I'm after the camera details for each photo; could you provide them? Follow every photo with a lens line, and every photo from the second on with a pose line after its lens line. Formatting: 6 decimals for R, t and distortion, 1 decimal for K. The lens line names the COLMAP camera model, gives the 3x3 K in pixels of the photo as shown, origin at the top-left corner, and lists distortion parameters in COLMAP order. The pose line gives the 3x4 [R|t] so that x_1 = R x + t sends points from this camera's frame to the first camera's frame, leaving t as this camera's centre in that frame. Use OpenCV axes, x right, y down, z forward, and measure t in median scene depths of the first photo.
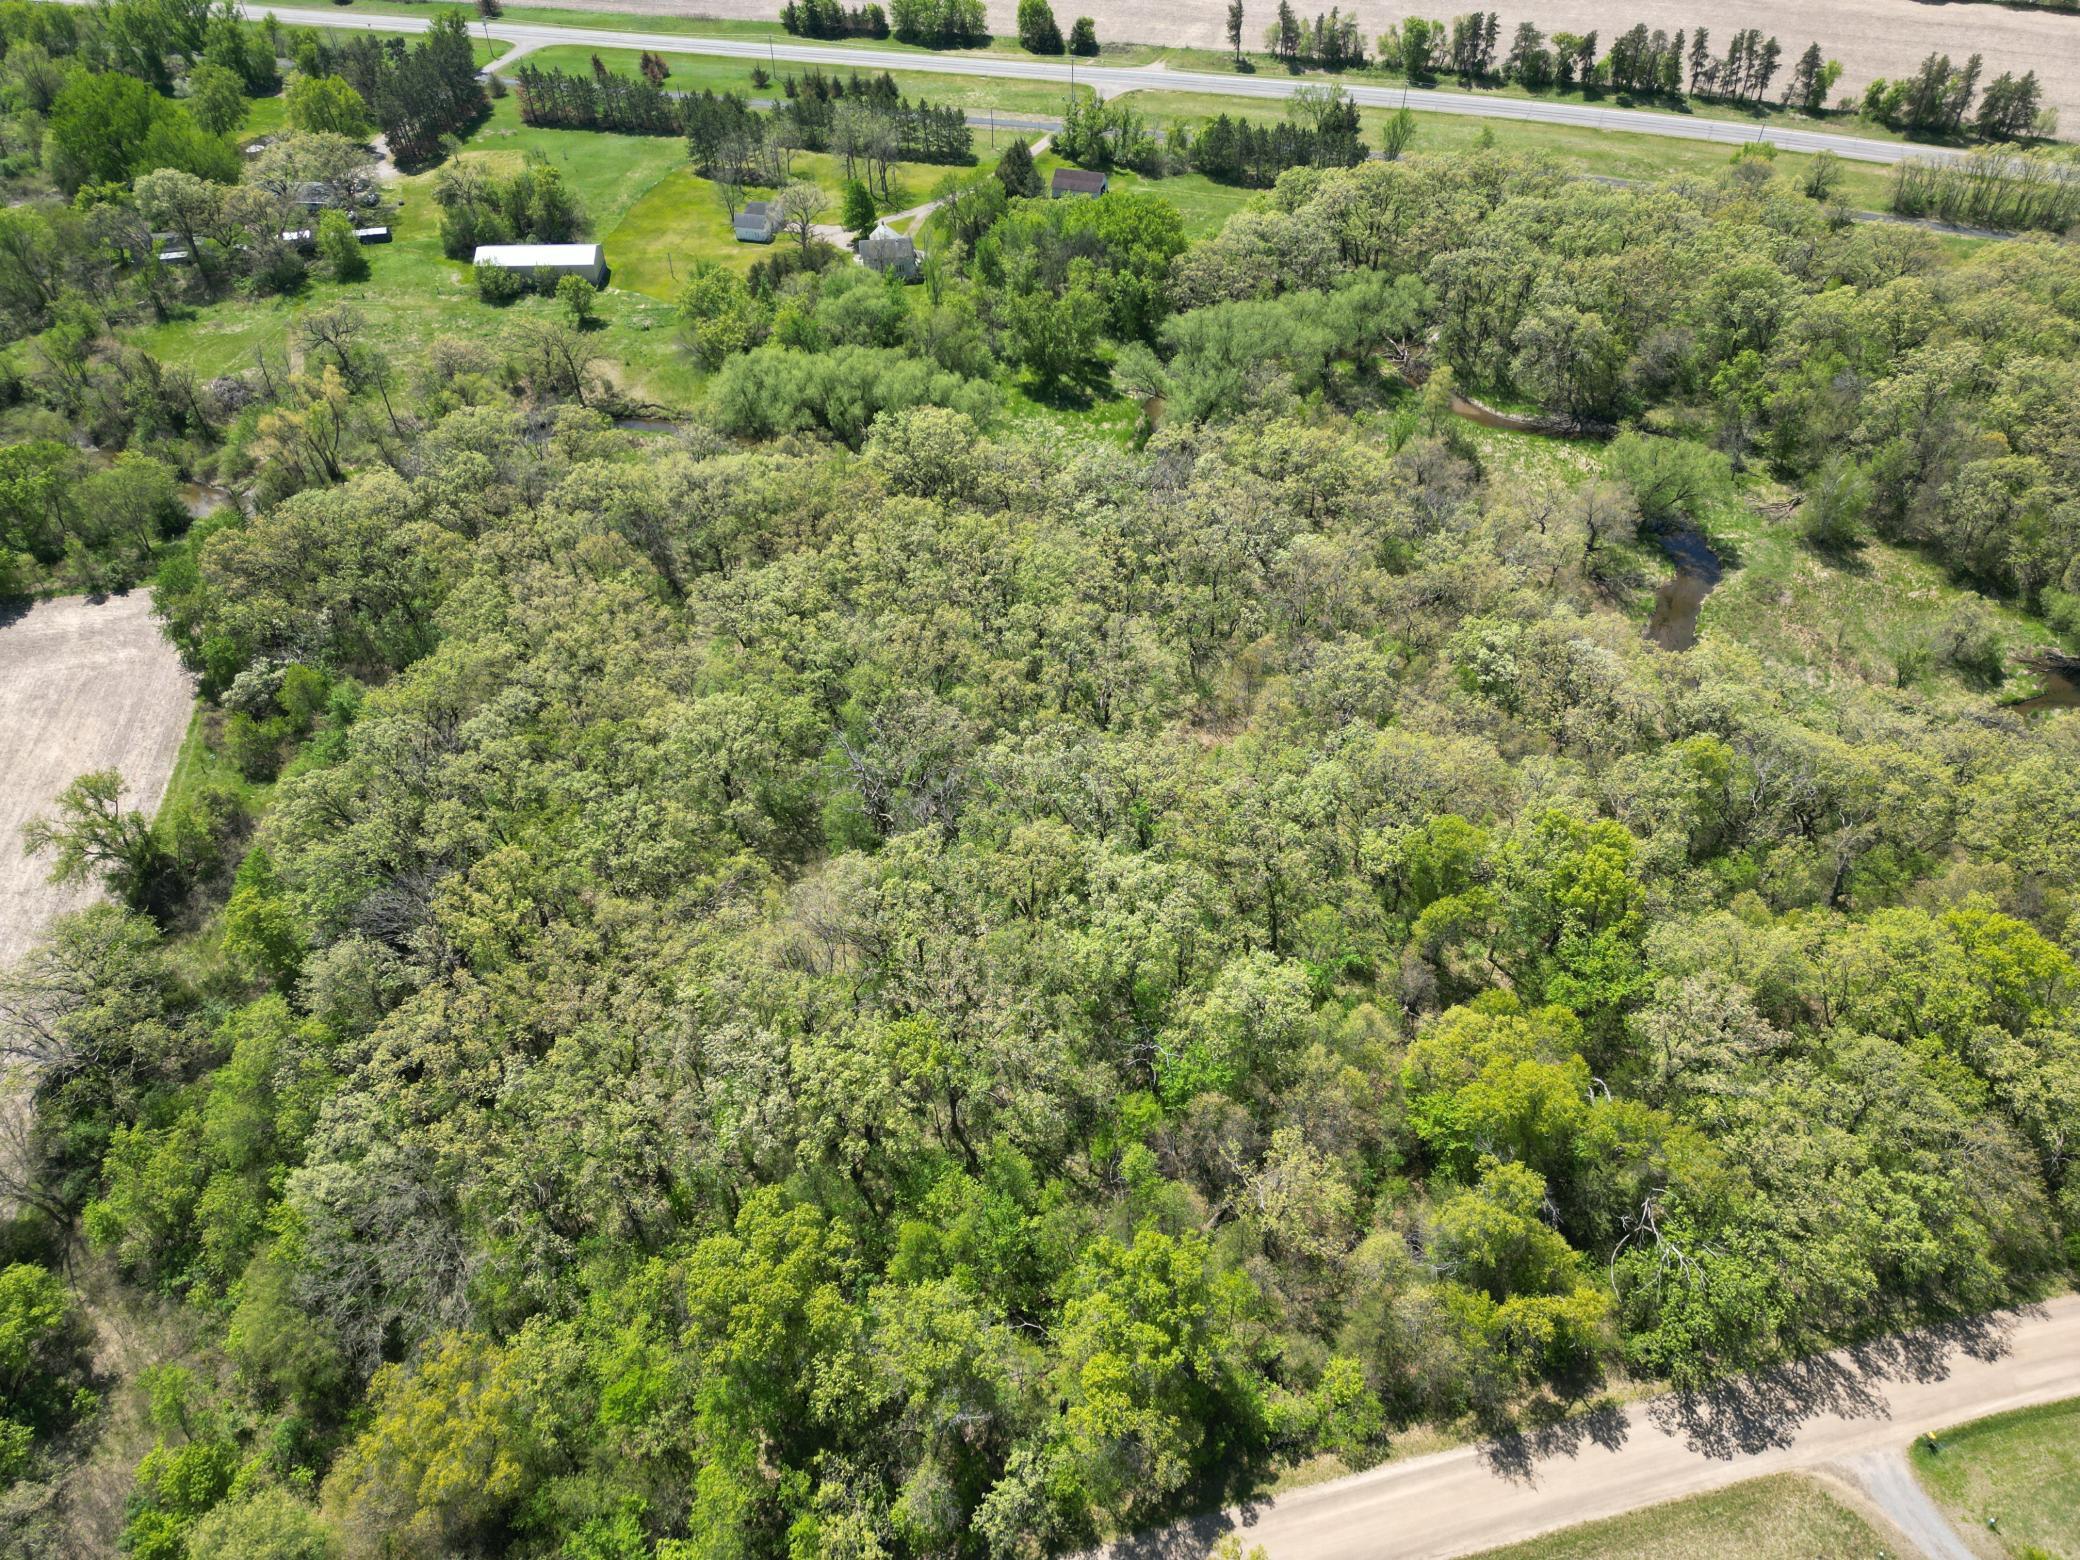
lens RADIAL K [[1467.8, 0, 1040.0], [0, 1467.8, 780.0], [0, 0, 1]] dist [0.082240, -0.080819]
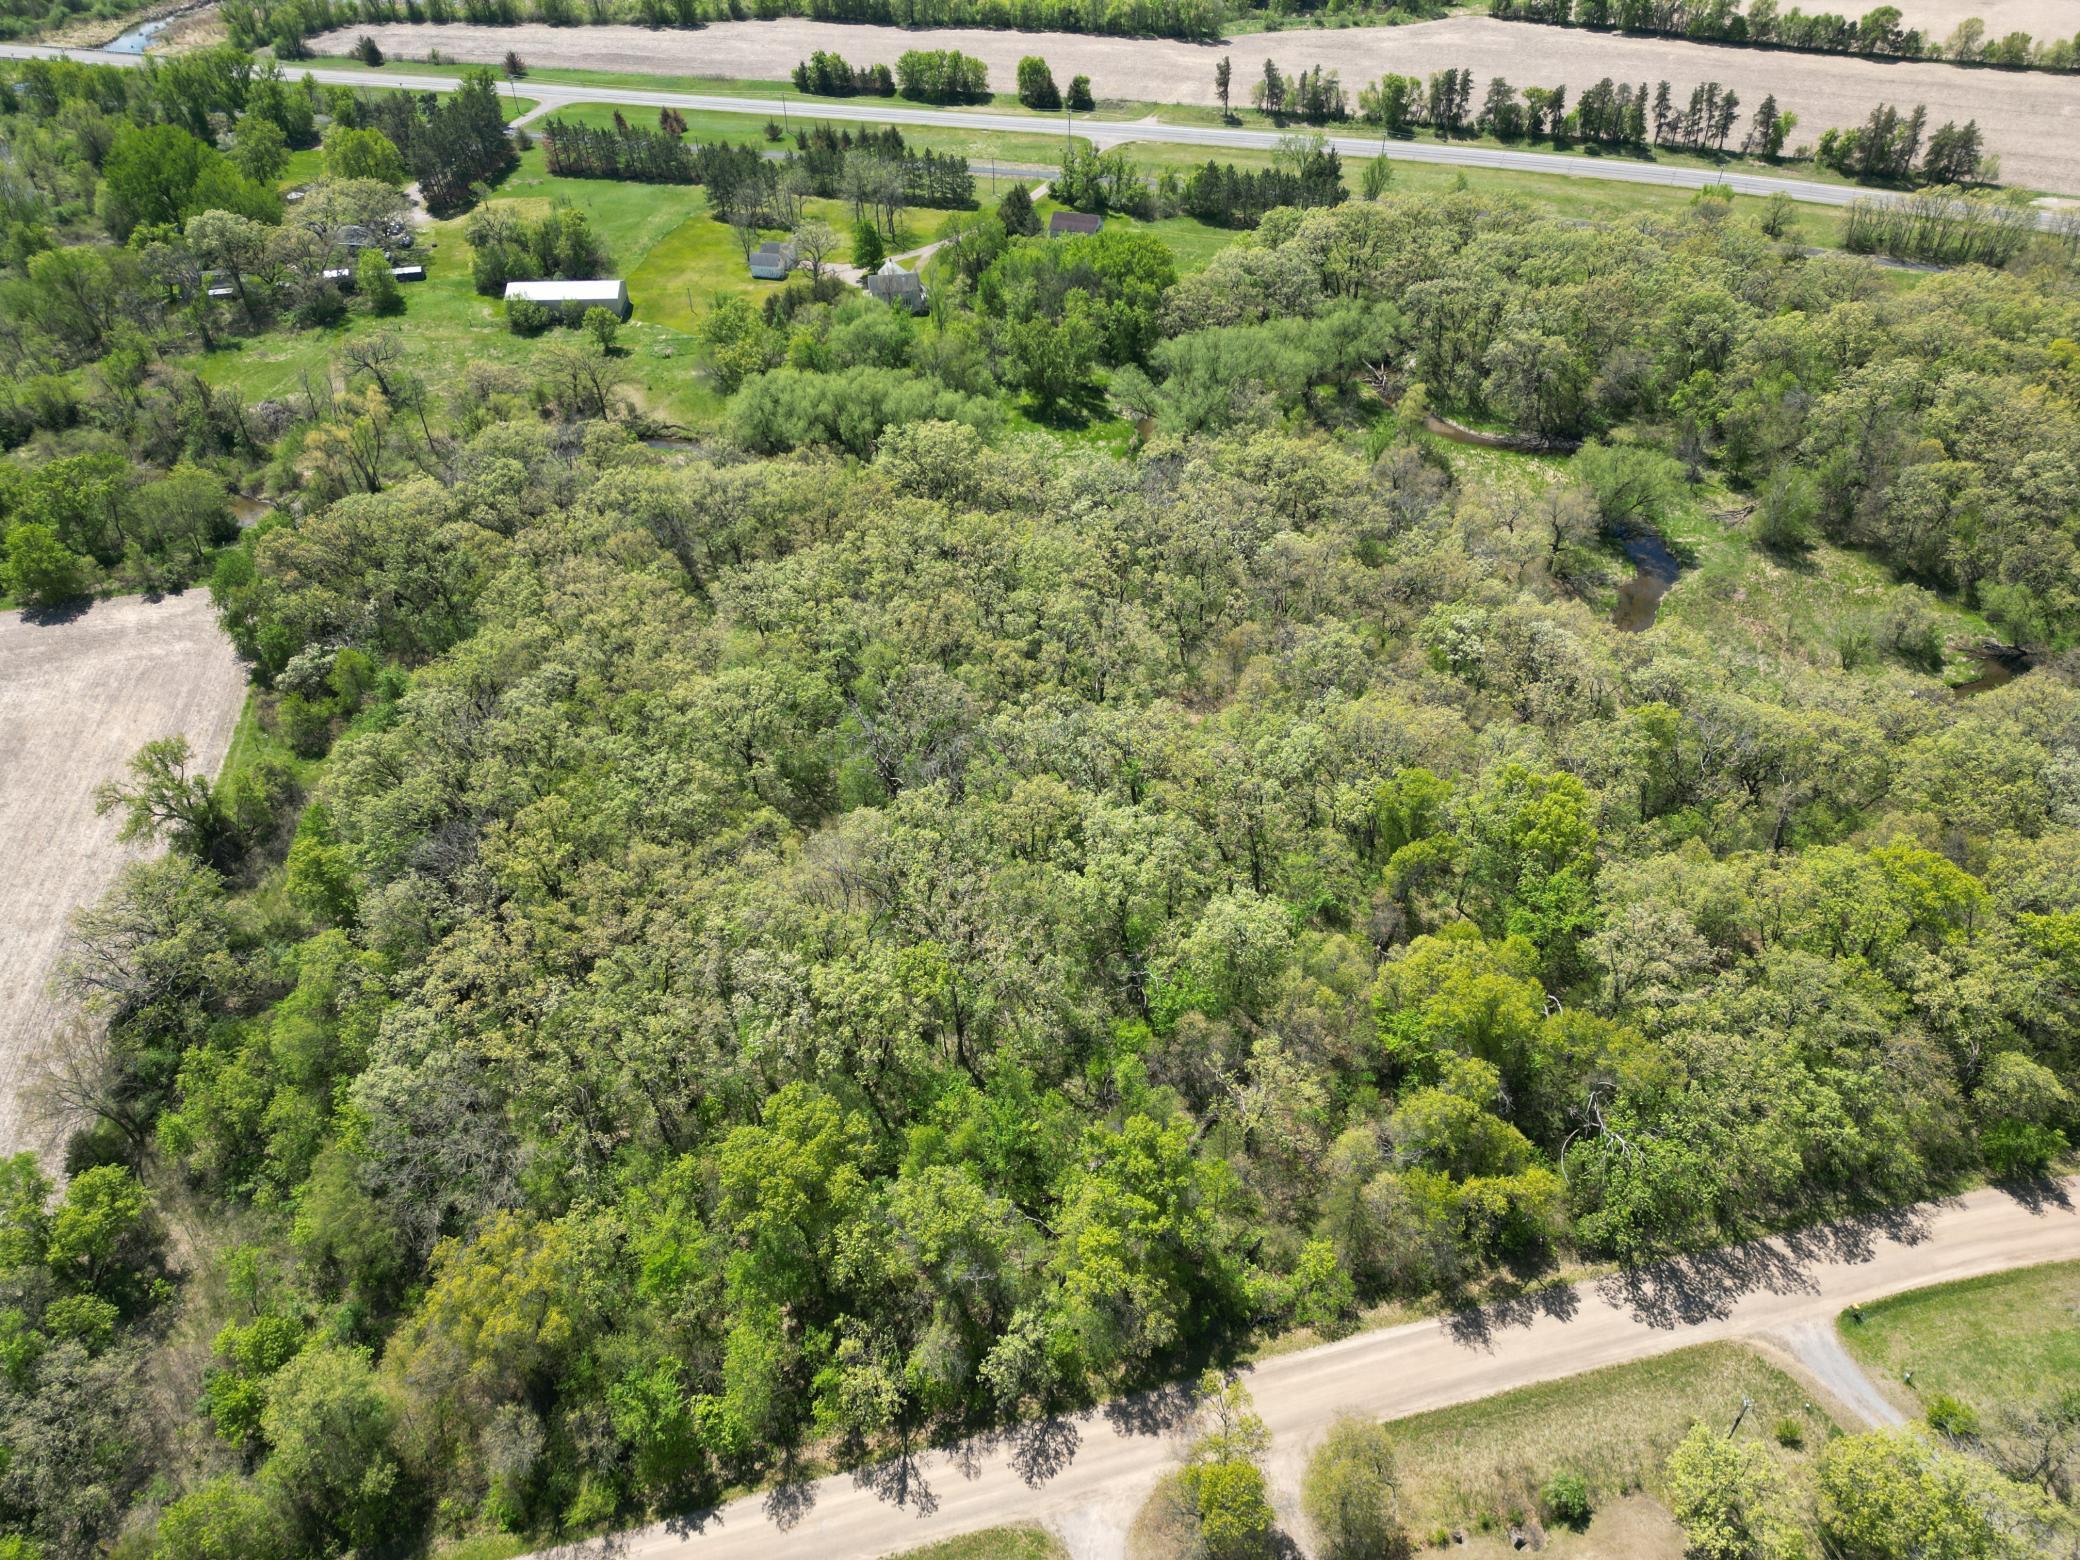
lens RADIAL K [[1467.8, 0, 1040.0], [0, 1467.8, 780.0], [0, 0, 1]] dist [0.082240, -0.080819]
pose [[0.999998, -0.001804, -0.000021, 0.000395], [0.001802, 0.999149, -0.041202, 0.064643], [0.000095, 0.041202, 0.999151, -0.069641]]
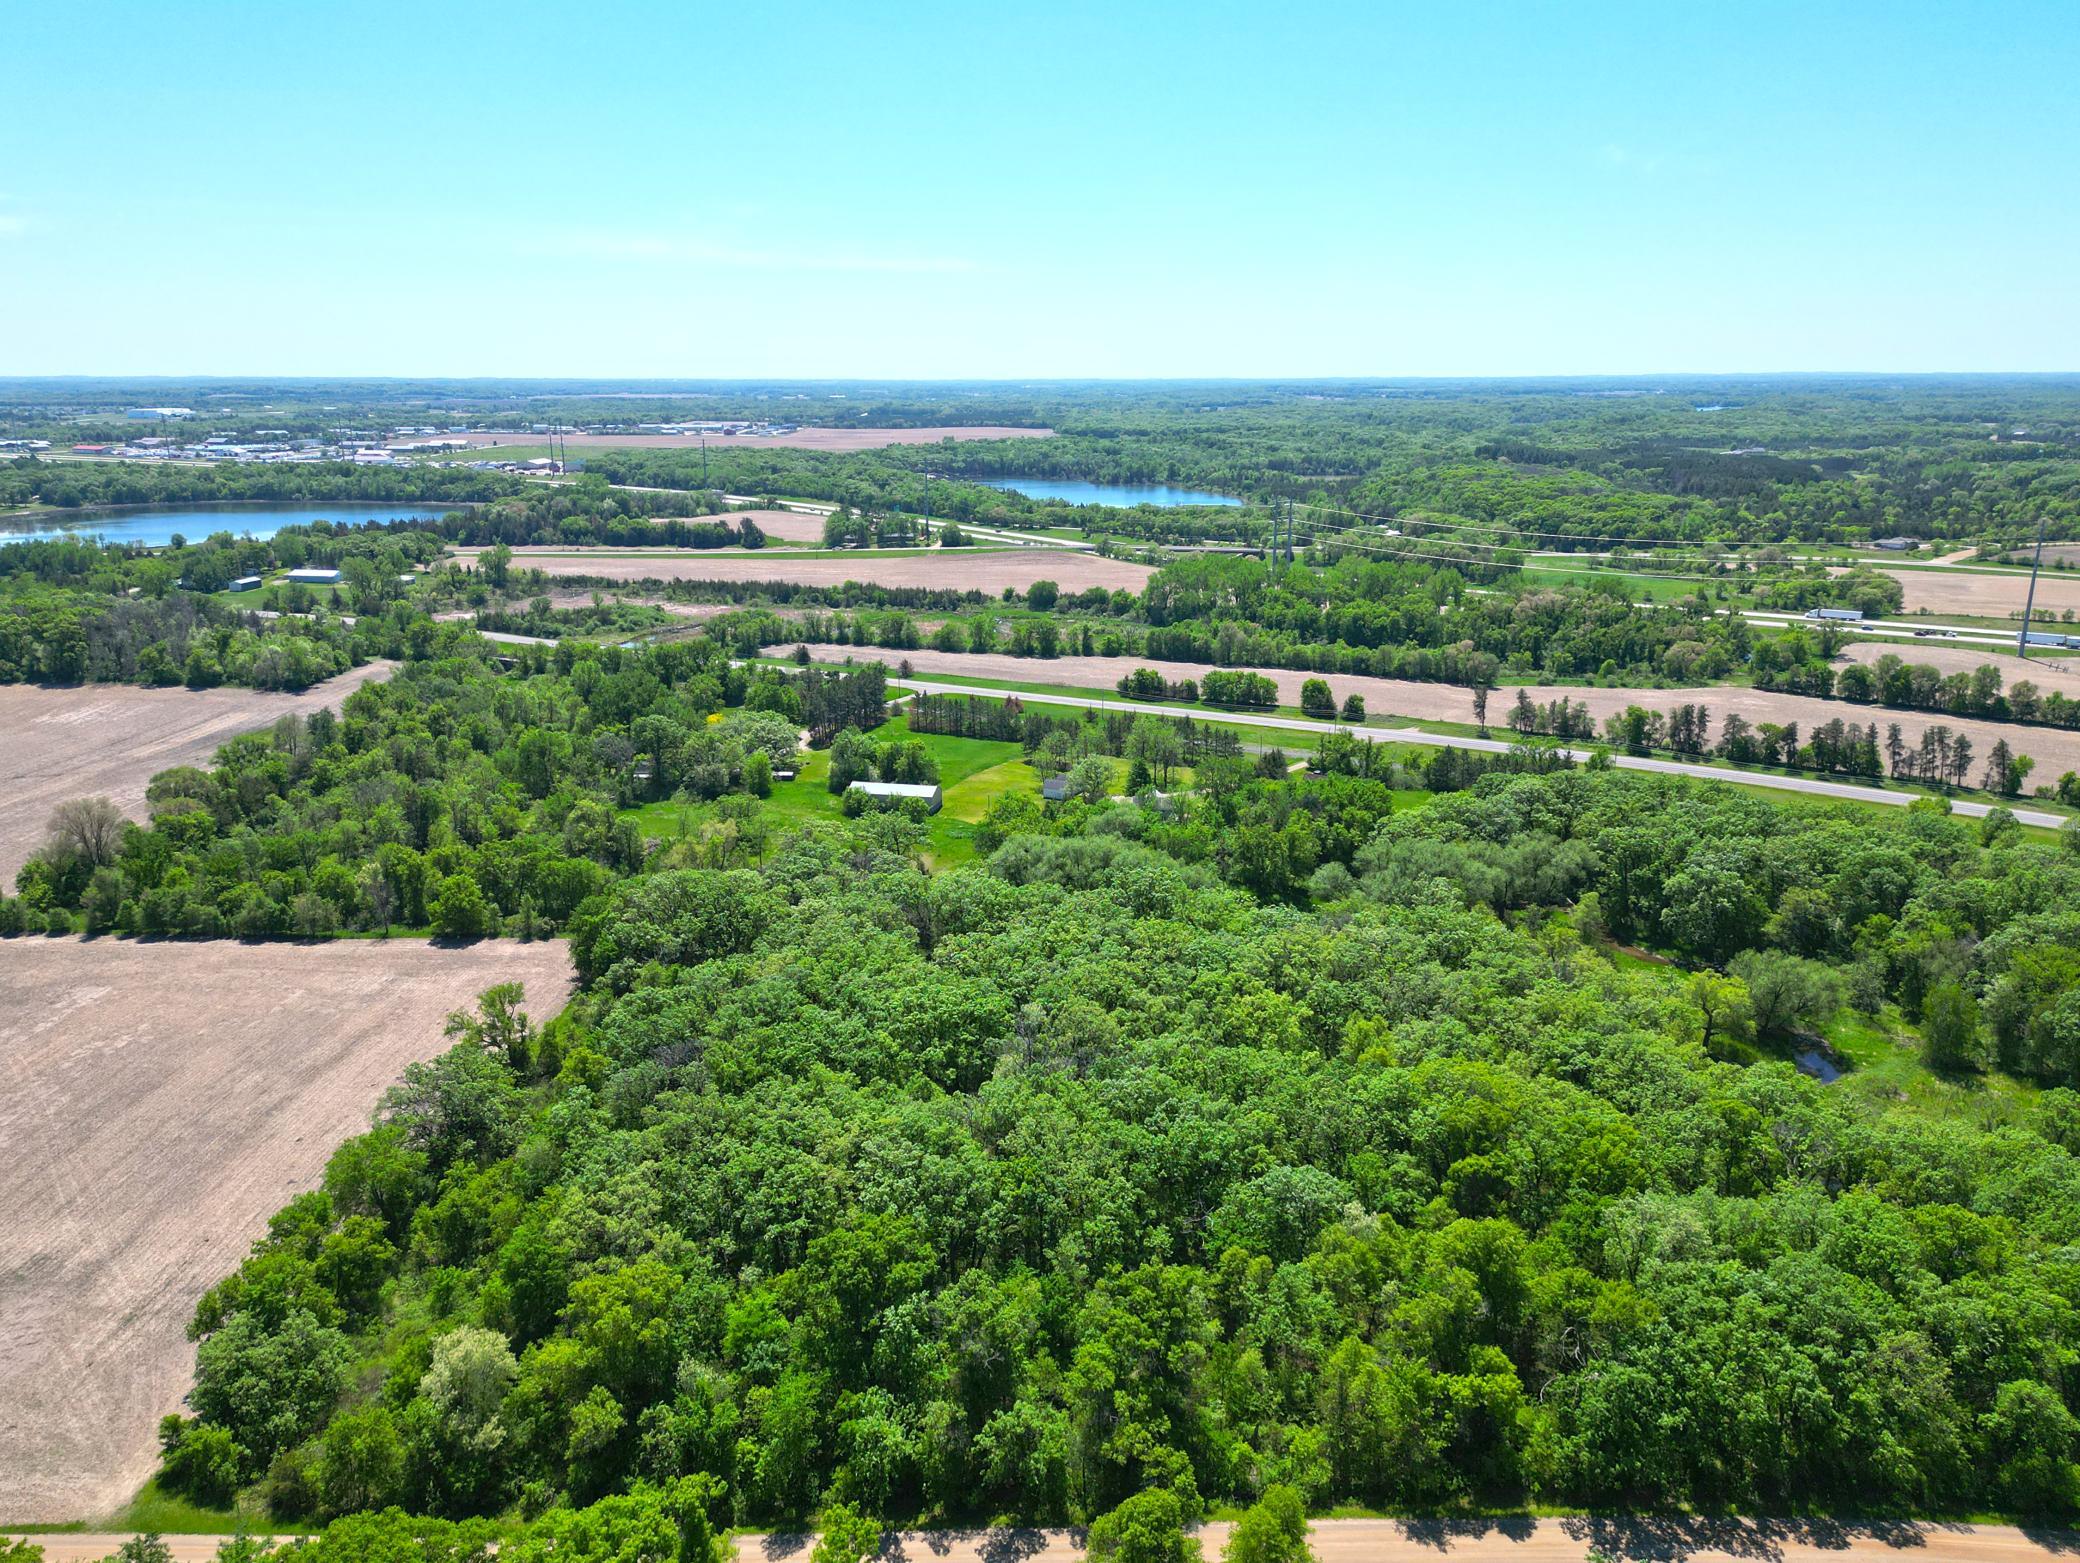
lens RADIAL K [[1528.7, 0, 1040.0], [0, 1528.7, 781.5], [0, 0, 1]] dist [0.079957, -0.073953]
pose [[0.969467, 0.074807, -0.233533, 0.168793], [-0.175049, 0.878042, -0.445422, 0.357291], [0.171731, 0.472701, 0.864327, -0.245639]]
